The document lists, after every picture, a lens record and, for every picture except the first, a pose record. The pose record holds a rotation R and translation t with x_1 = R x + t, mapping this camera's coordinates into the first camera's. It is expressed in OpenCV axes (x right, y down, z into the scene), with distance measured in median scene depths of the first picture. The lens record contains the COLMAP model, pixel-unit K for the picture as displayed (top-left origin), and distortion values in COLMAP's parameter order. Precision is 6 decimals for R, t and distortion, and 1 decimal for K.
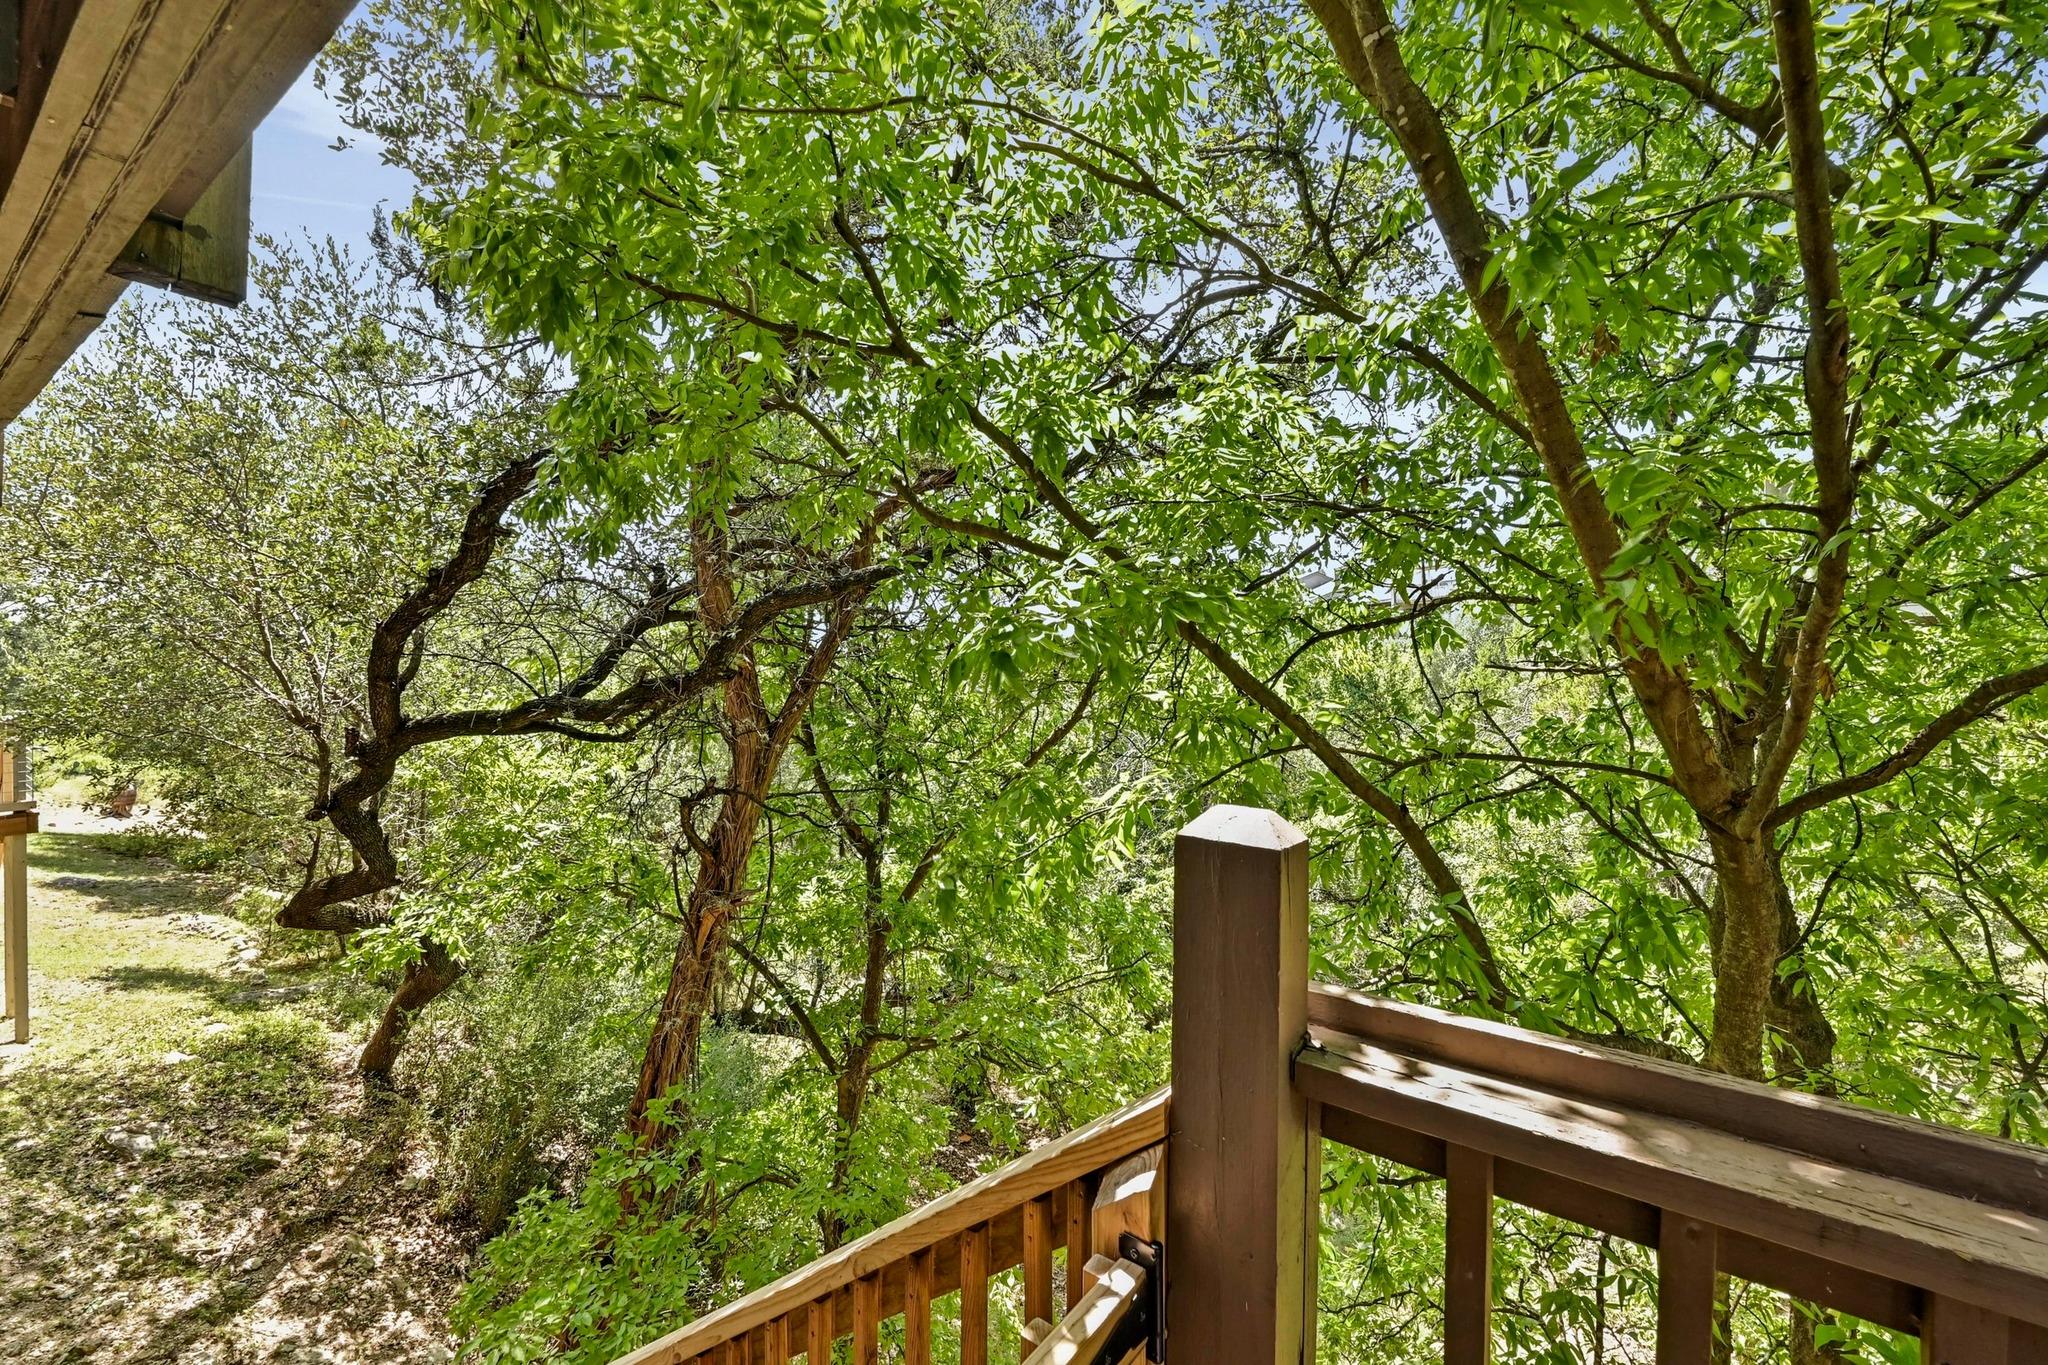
lens RADIAL K [[840.0, 0, 1028.7], [0, 840.0, 670.9], [0, 0, 1]] dist [-0.000515, -0.000047]
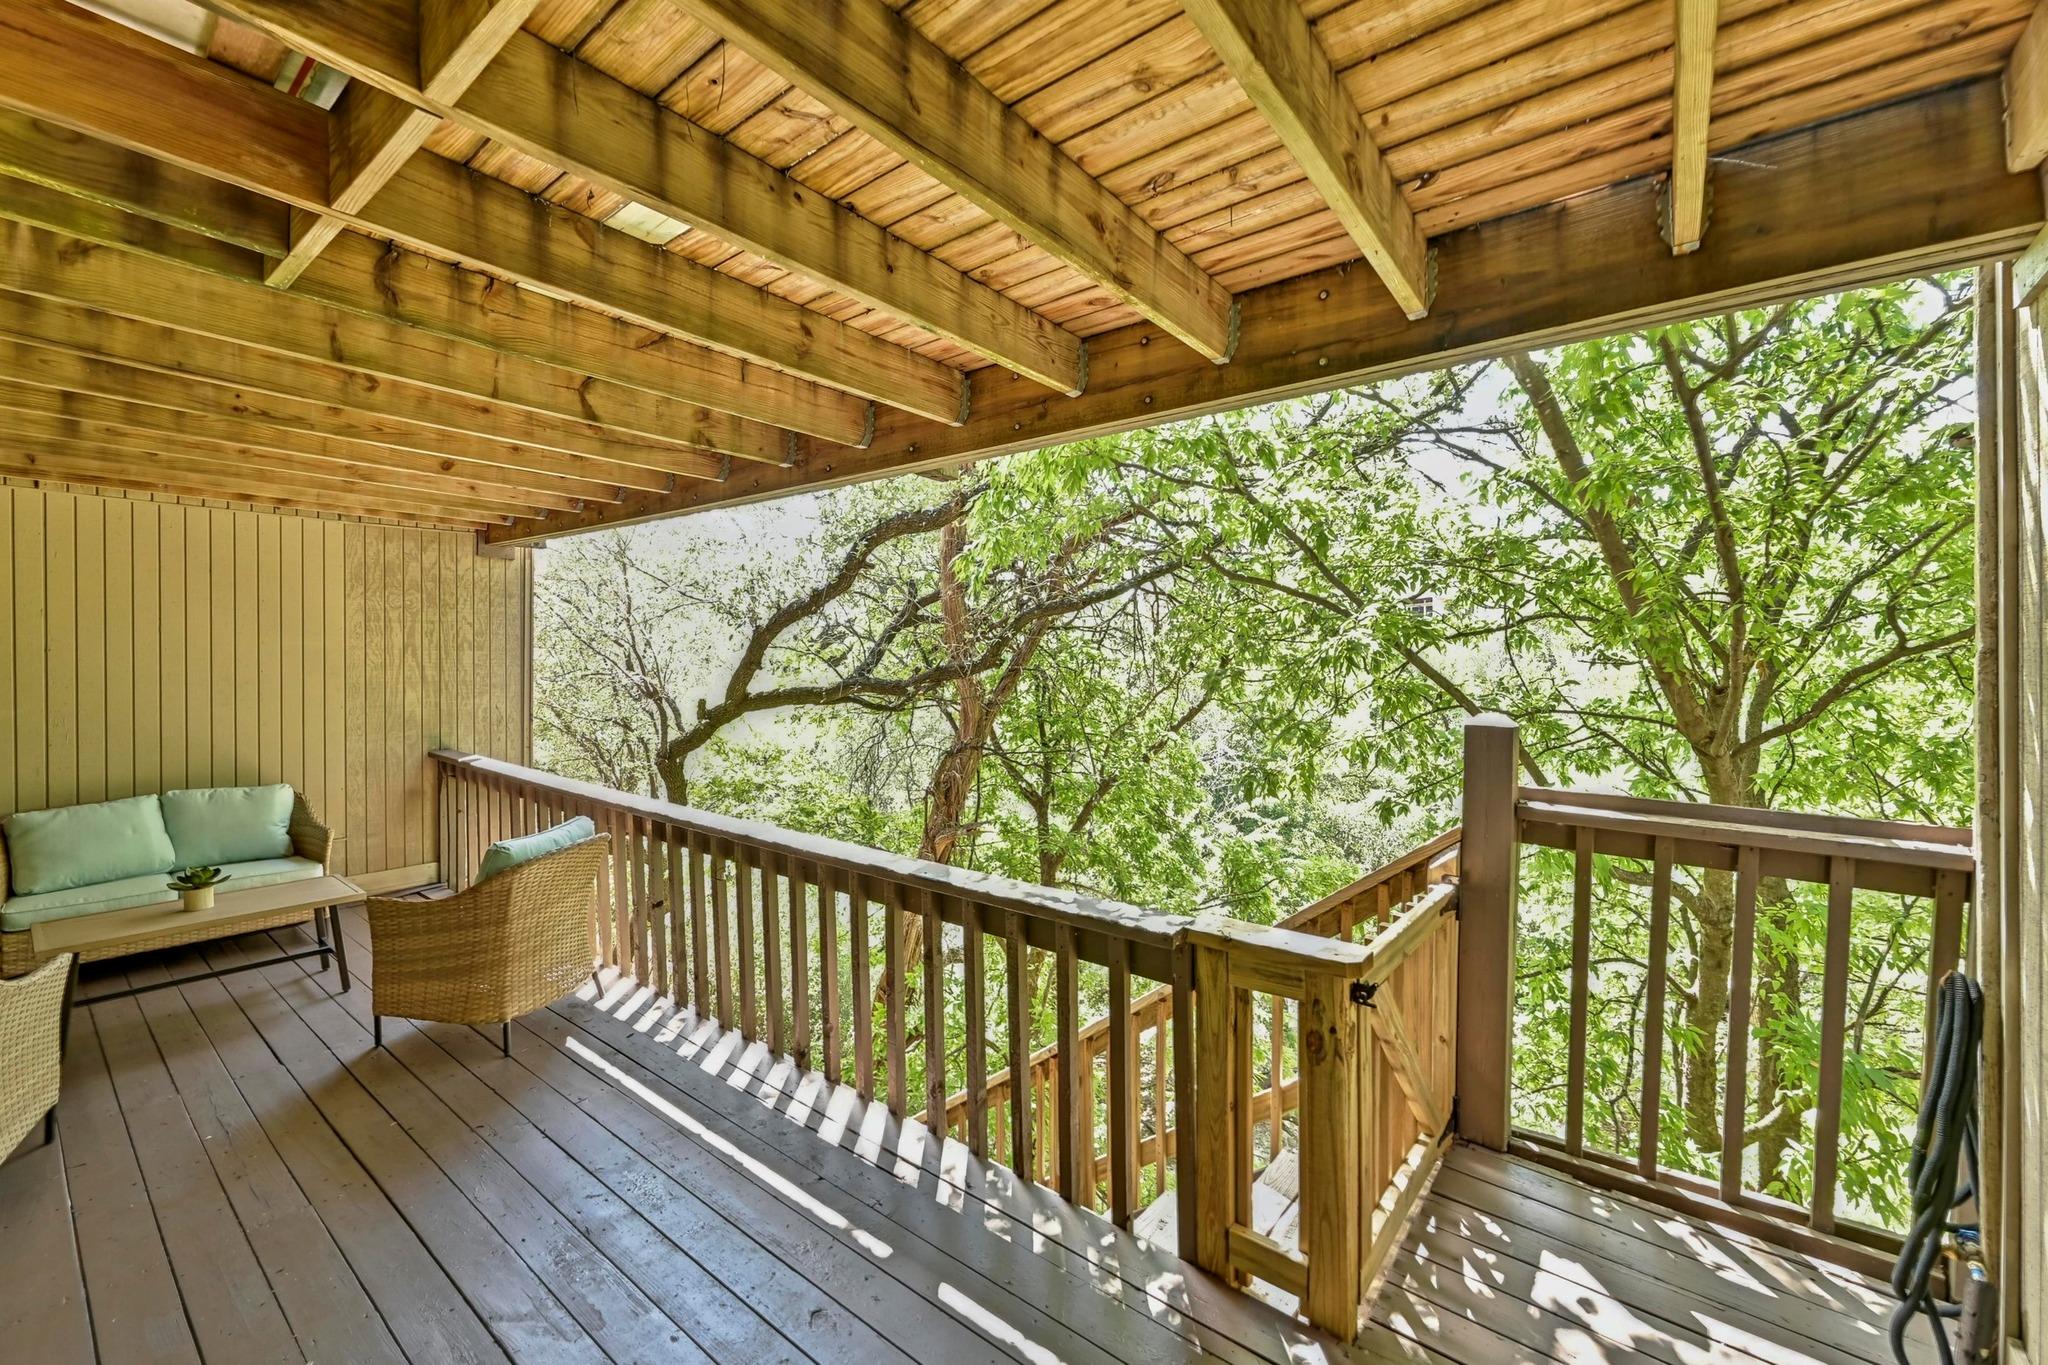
lens RADIAL K [[840.0, 0, 981.5], [0, 840.0, 658.0], [0, 0, 1]] dist [-0.000515, -0.000047]
pose [[0.997314, 0.007239, -0.072891, -0.390610], [-0.007310, 0.999973, -0.000706, -0.004161], [0.072884, 0.001237, 0.997340, -0.596476]]
